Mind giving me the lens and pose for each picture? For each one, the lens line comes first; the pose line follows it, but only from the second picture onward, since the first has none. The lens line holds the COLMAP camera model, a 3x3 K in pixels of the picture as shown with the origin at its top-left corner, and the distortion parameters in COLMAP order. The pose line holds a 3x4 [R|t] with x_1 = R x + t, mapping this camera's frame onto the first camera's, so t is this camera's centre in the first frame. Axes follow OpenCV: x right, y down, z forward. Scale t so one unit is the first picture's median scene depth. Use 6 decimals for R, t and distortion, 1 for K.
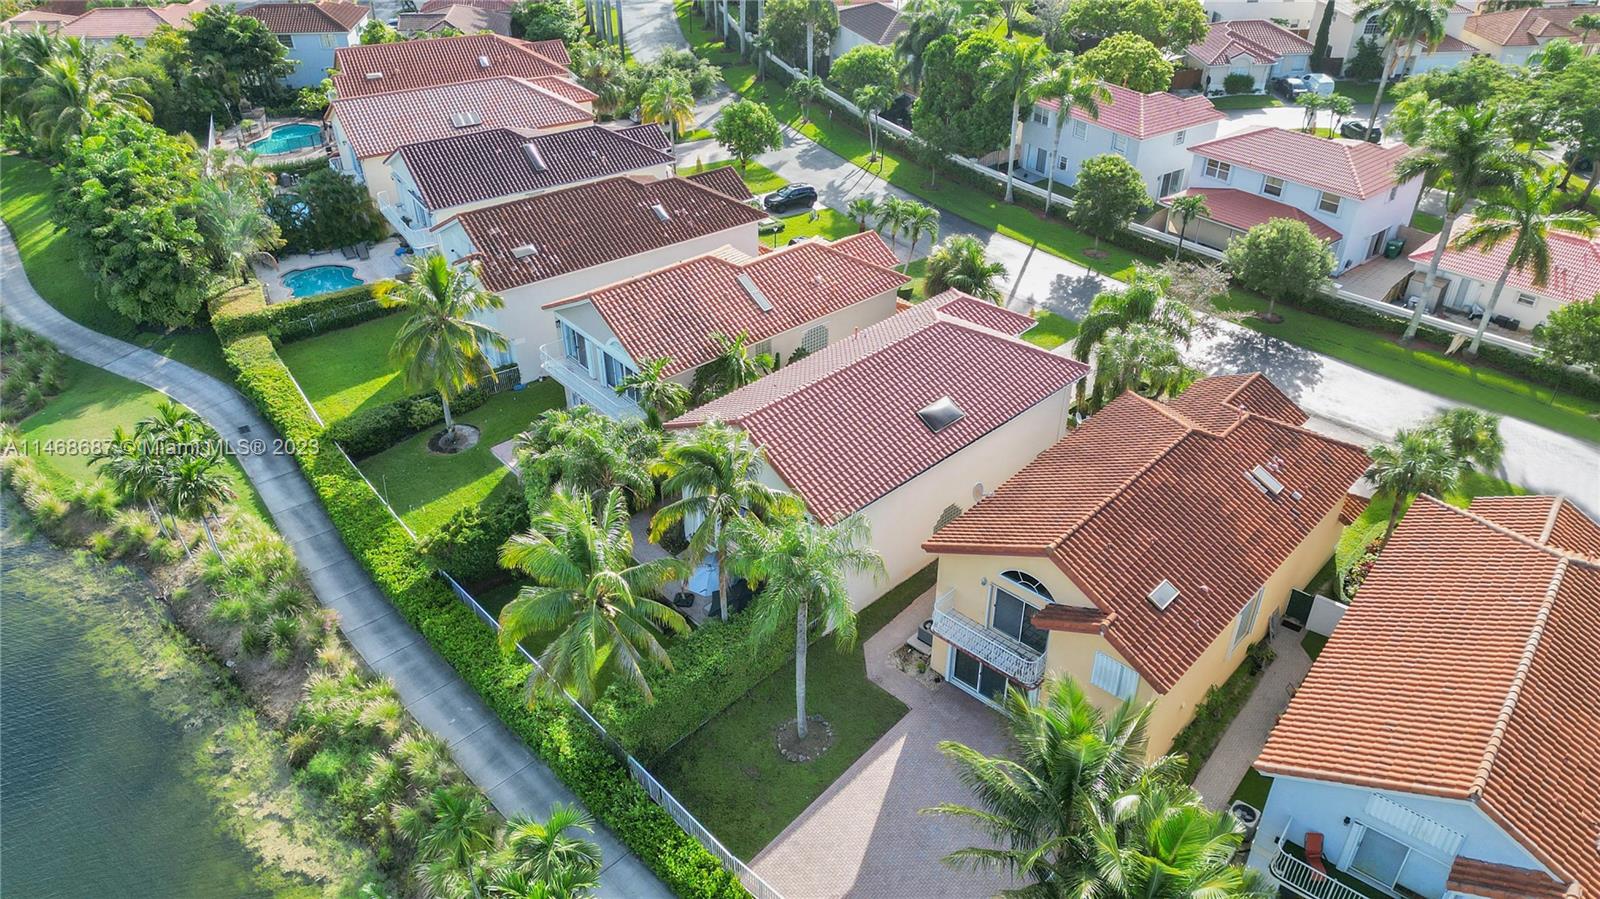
lens RADIAL K [[1115.9, 0, 800.0], [0, 1115.9, 449.5], [0, 0, 1]] dist [0.037003, -0.003047]
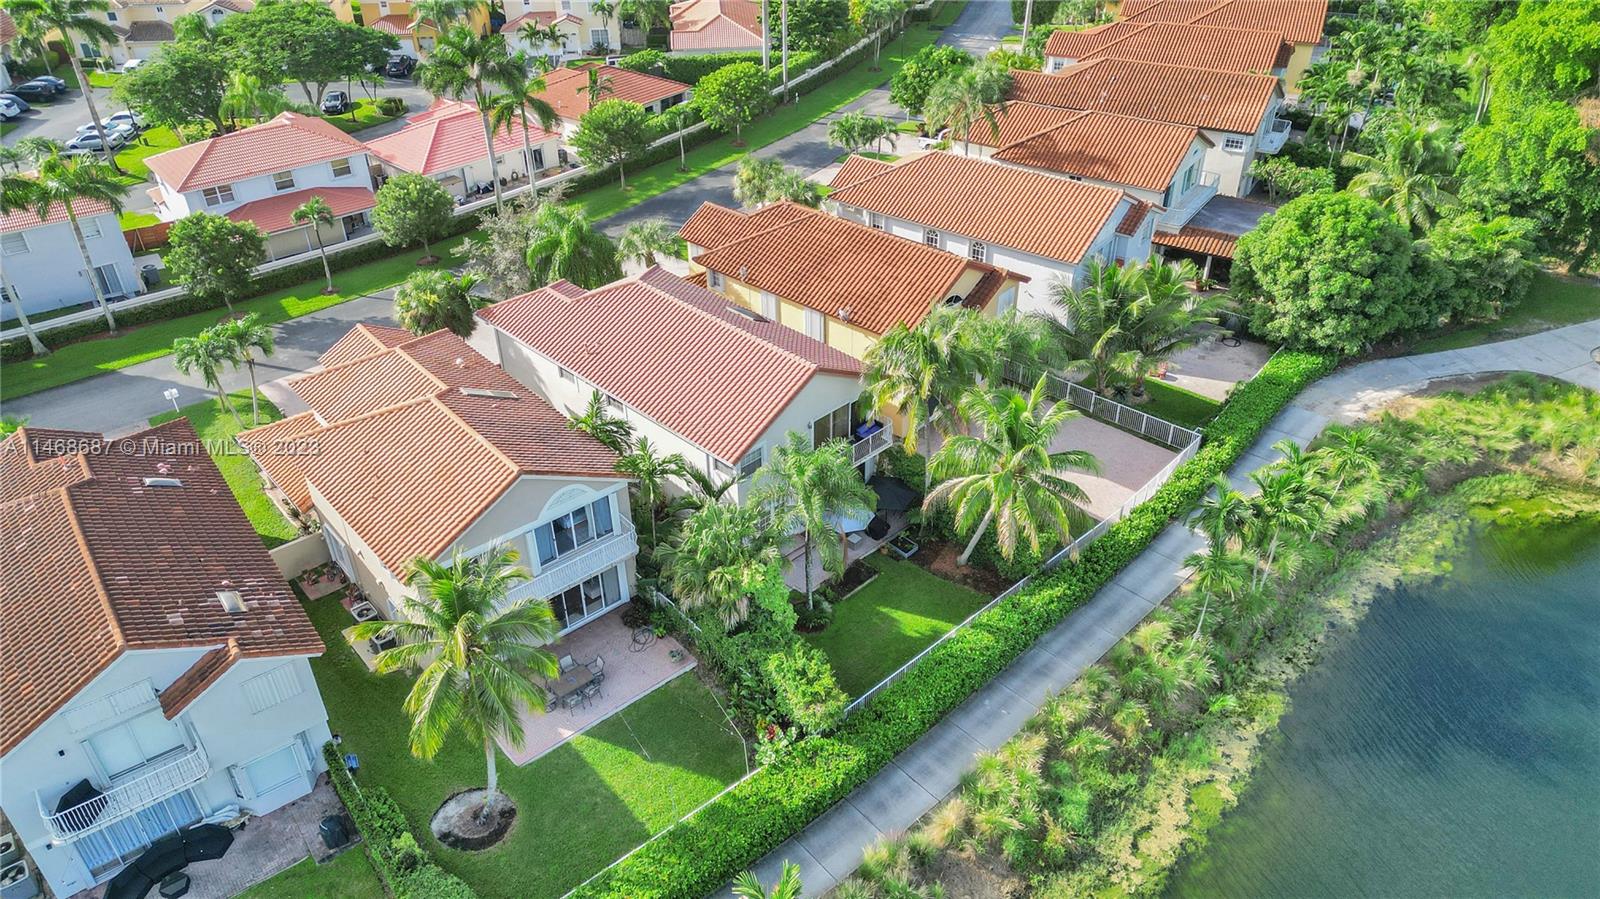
lens RADIAL K [[1115.9, 0, 800.0], [0, 1115.9, 449.5], [0, 0, 1]] dist [0.037003, -0.003047]
pose [[-0.015598, -0.550260, 0.834848, -0.665522], [0.561791, 0.685874, 0.462566, -0.318836], [-0.827132, 0.476225, 0.298433, 0.486740]]
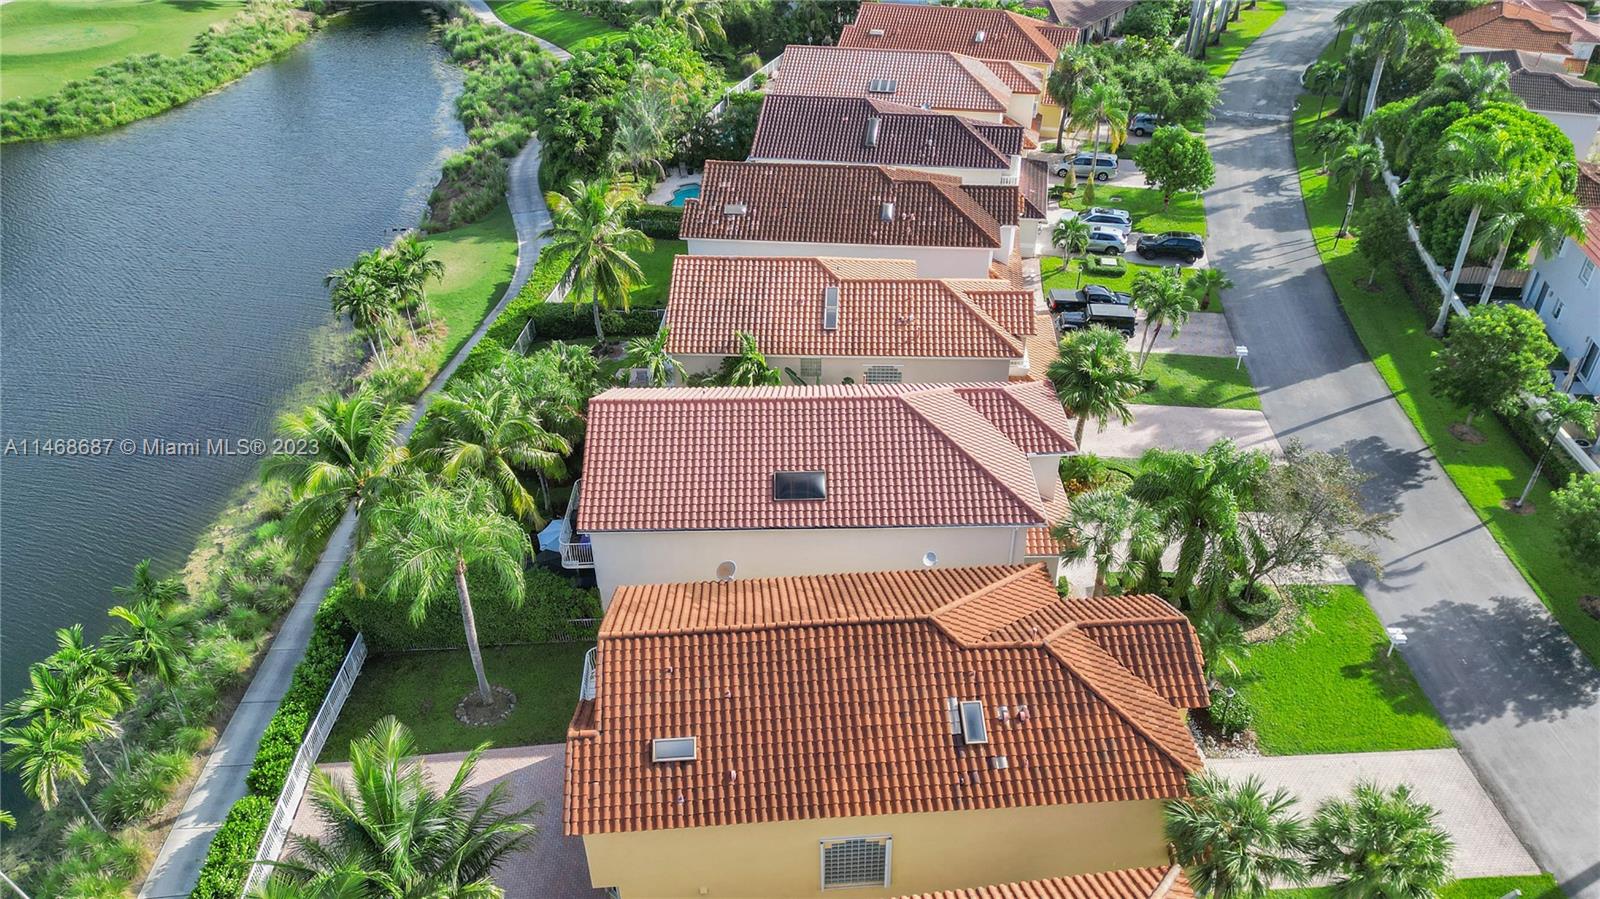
lens RADIAL K [[1115.9, 0, 800.0], [0, 1115.9, 449.5], [0, 0, 1]] dist [0.037003, -0.003047]
pose [[0.727500, 0.383474, -0.568938, 0.449557], [-0.368274, 0.917899, 0.147768, -0.137504], [0.578893, 0.102024, 0.808995, 0.192092]]
